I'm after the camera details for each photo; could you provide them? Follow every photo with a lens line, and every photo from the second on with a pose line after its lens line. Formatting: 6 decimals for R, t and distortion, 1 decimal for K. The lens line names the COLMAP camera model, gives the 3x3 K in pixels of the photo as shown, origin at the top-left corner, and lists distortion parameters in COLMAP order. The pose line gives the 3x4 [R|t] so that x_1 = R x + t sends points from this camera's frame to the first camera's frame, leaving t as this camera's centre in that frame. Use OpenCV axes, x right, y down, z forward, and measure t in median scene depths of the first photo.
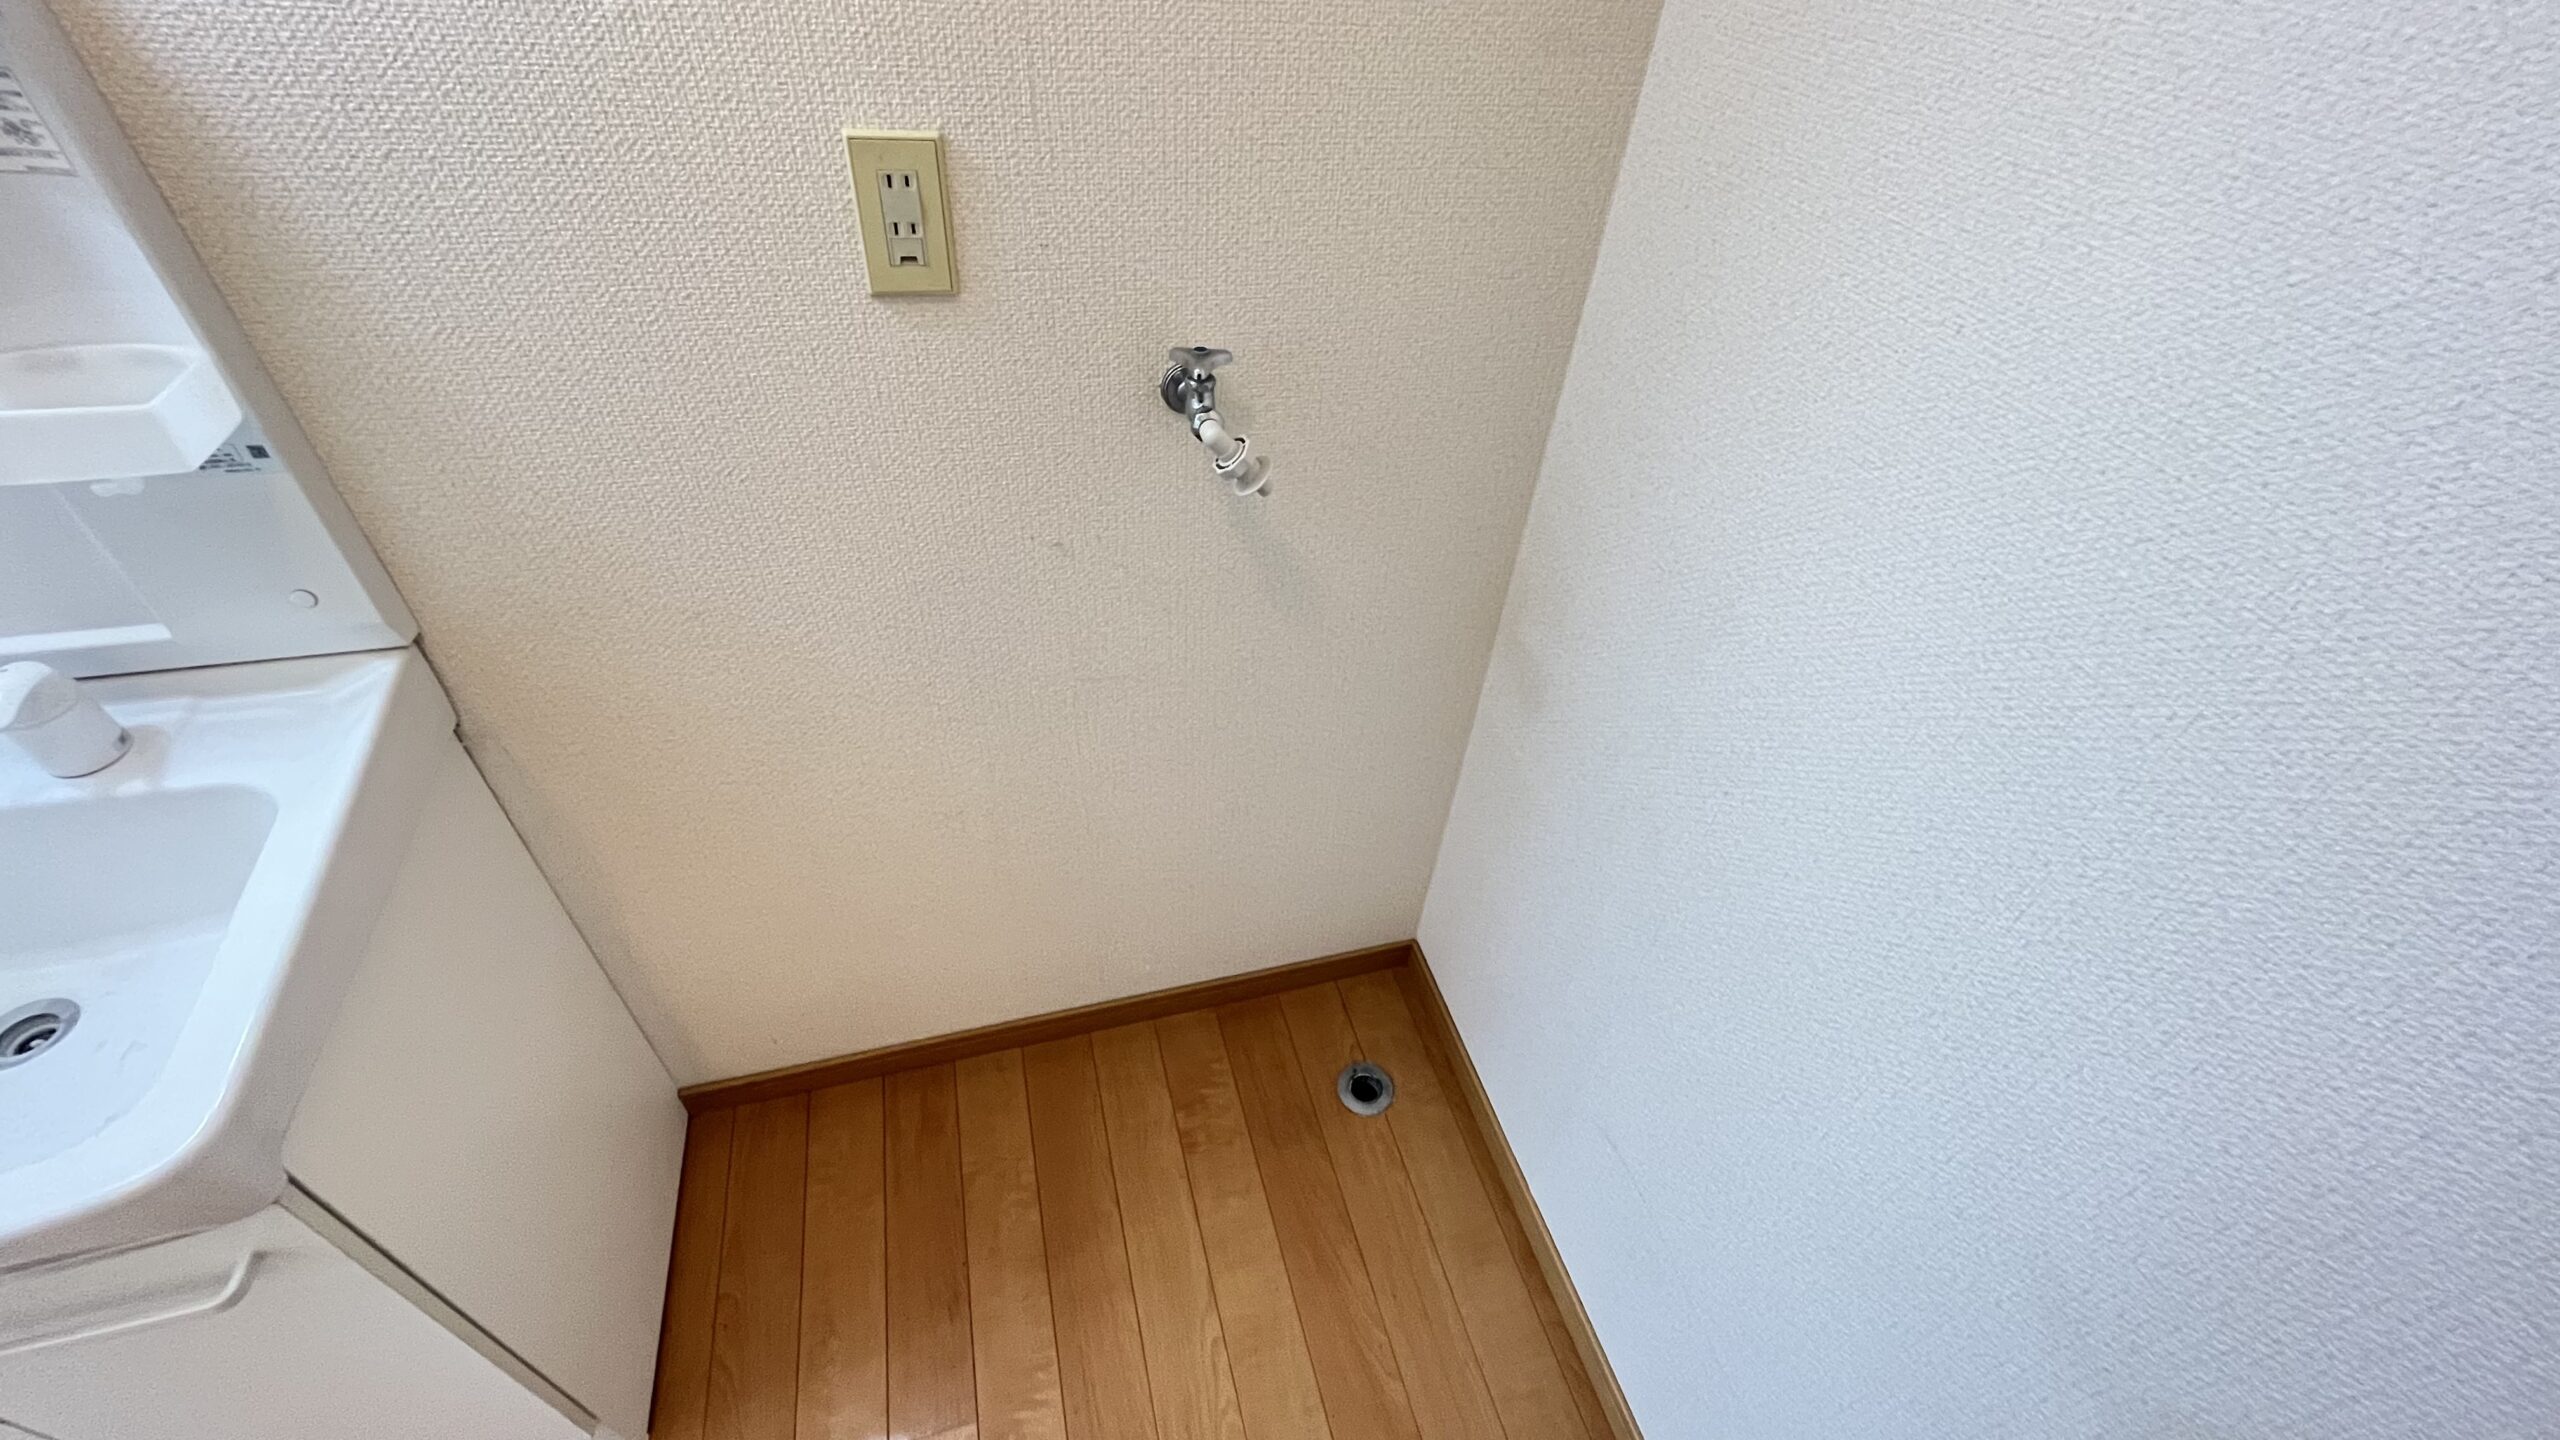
lens RADIAL K [[1042.2, 0, 1272.5], [0, 1042.2, 717.8], [0, 0, 1]] dist [-0.002181, -0.000020]
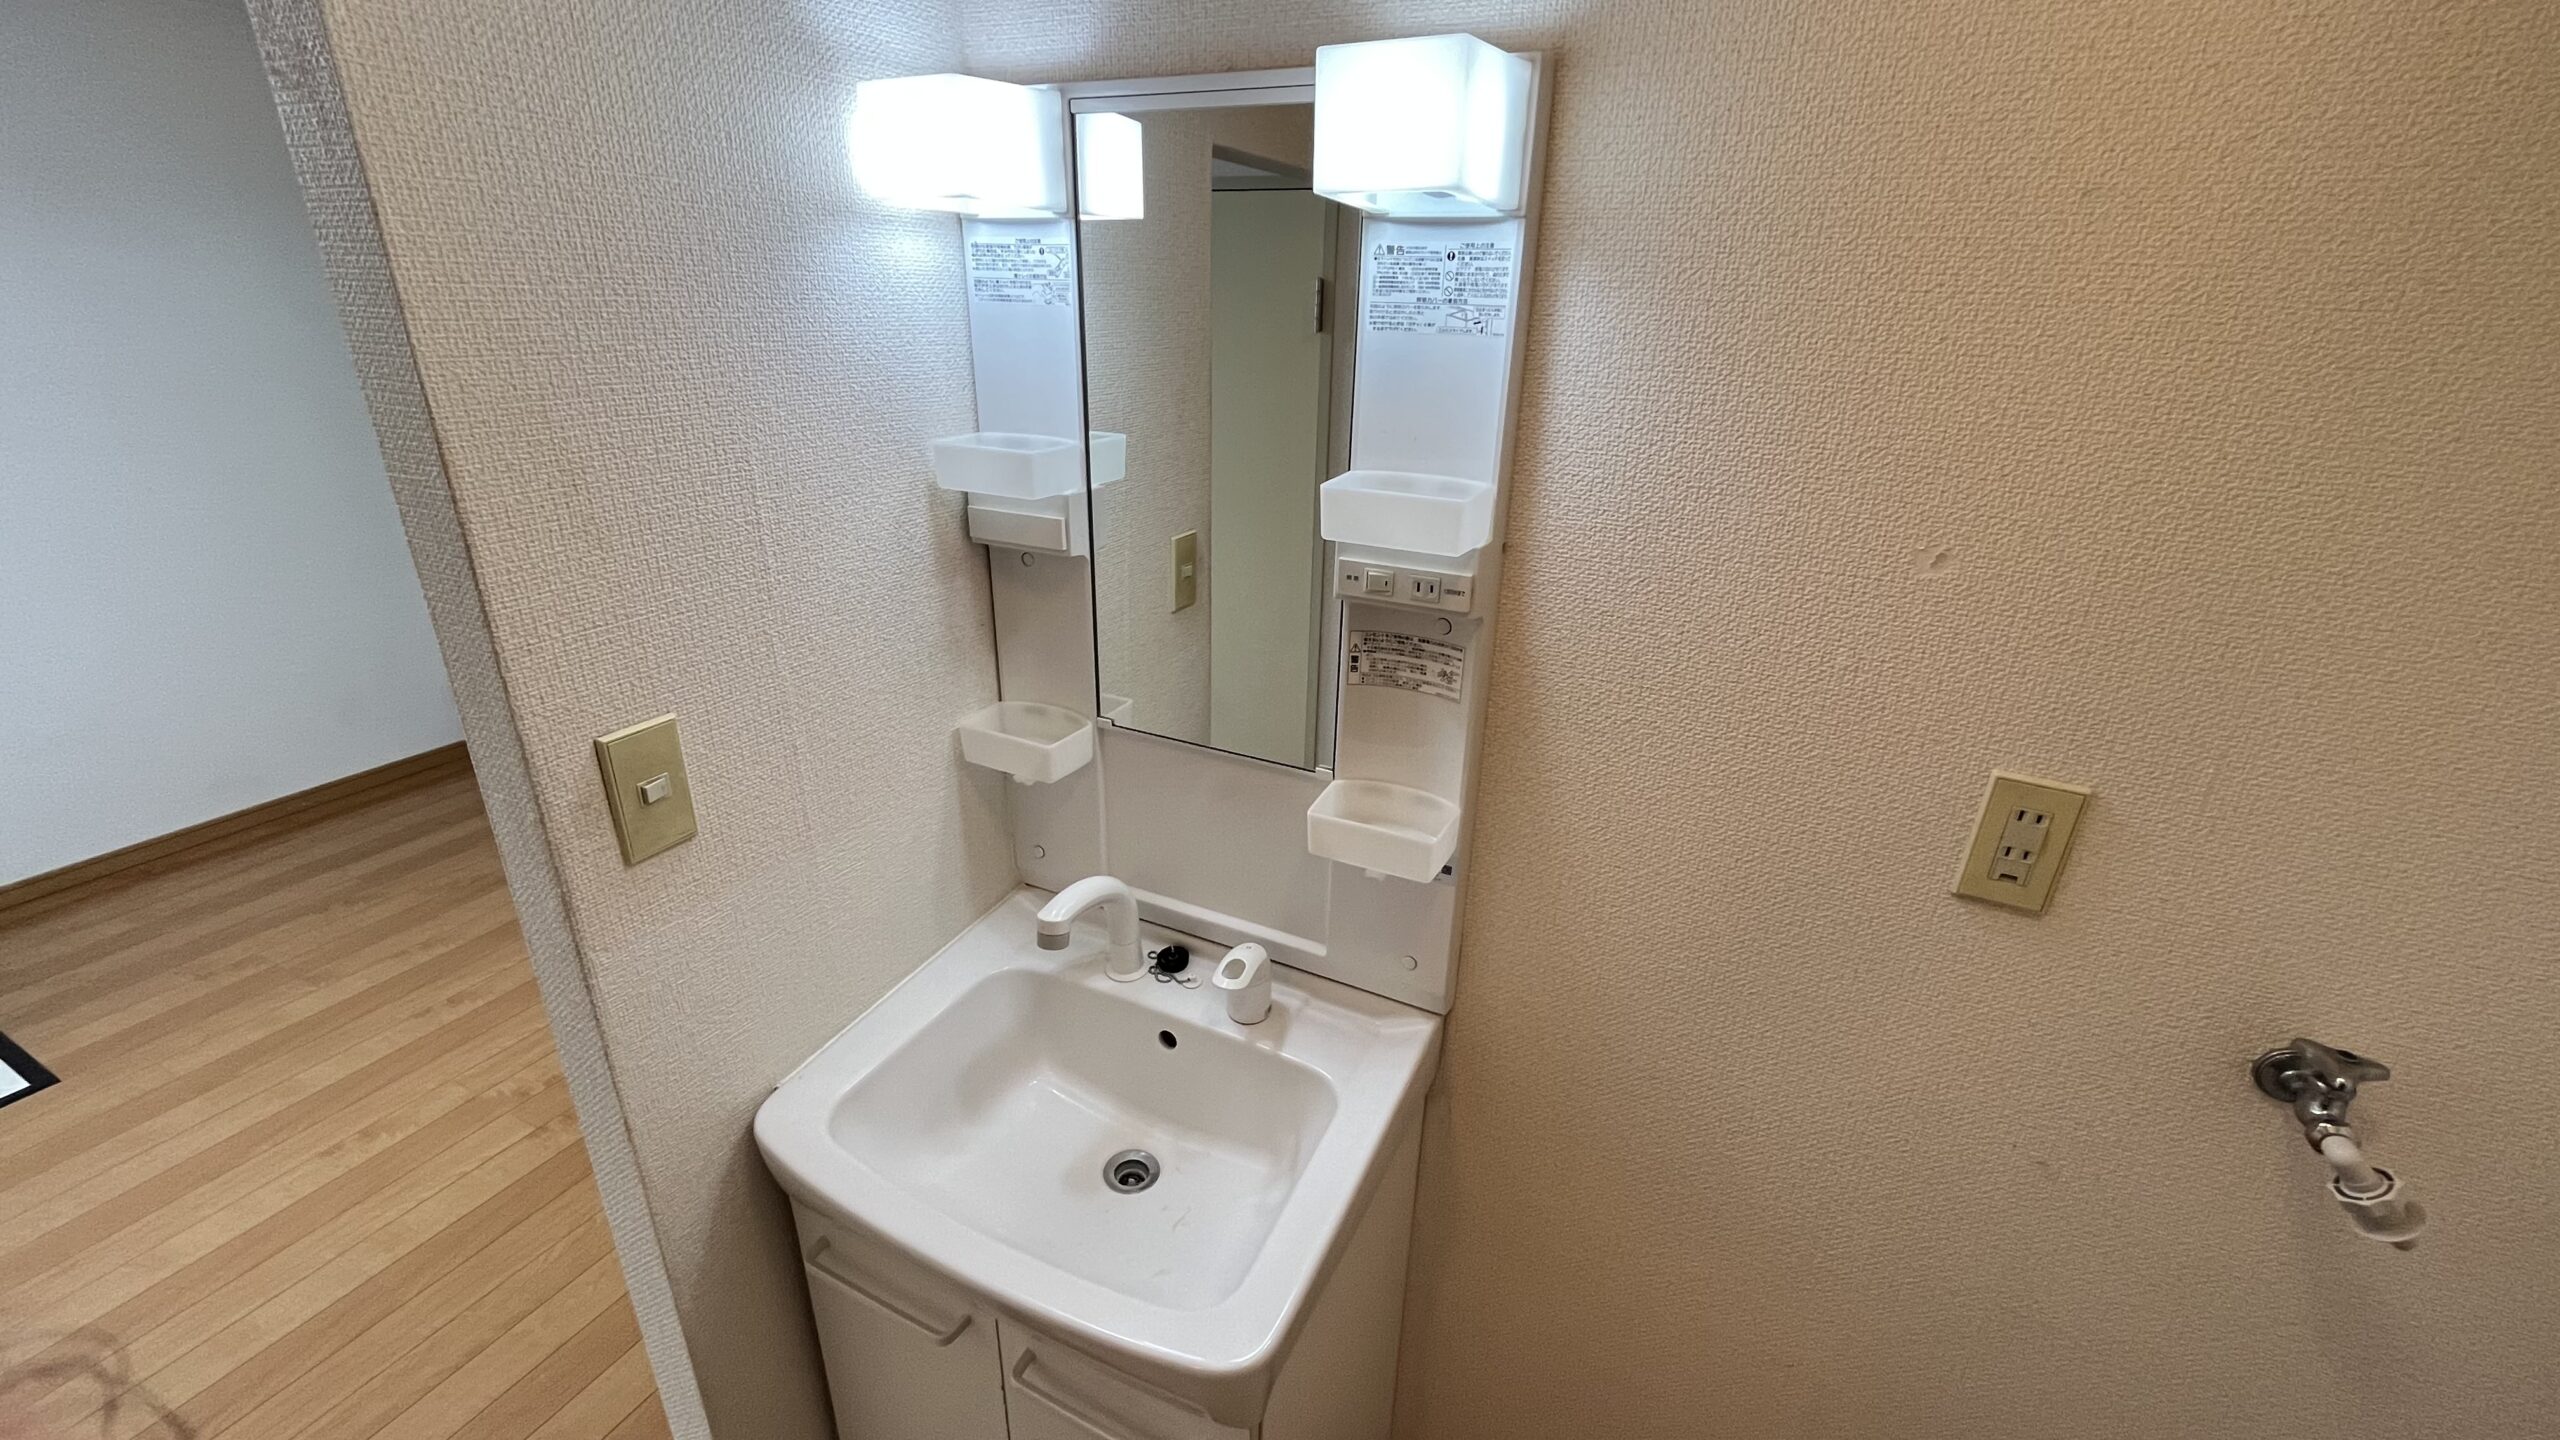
lens RADIAL K [[1042.2, 0, 1272.5], [0, 1042.2, 717.8], [0, 0, 1]] dist [-0.002181, -0.000020]
pose [[0.740134, 0.211777, -0.638241, -0.255345], [-0.432279, 0.876866, -0.210335, -0.031137], [0.515108, 0.431574, 0.740546, -0.247860]]
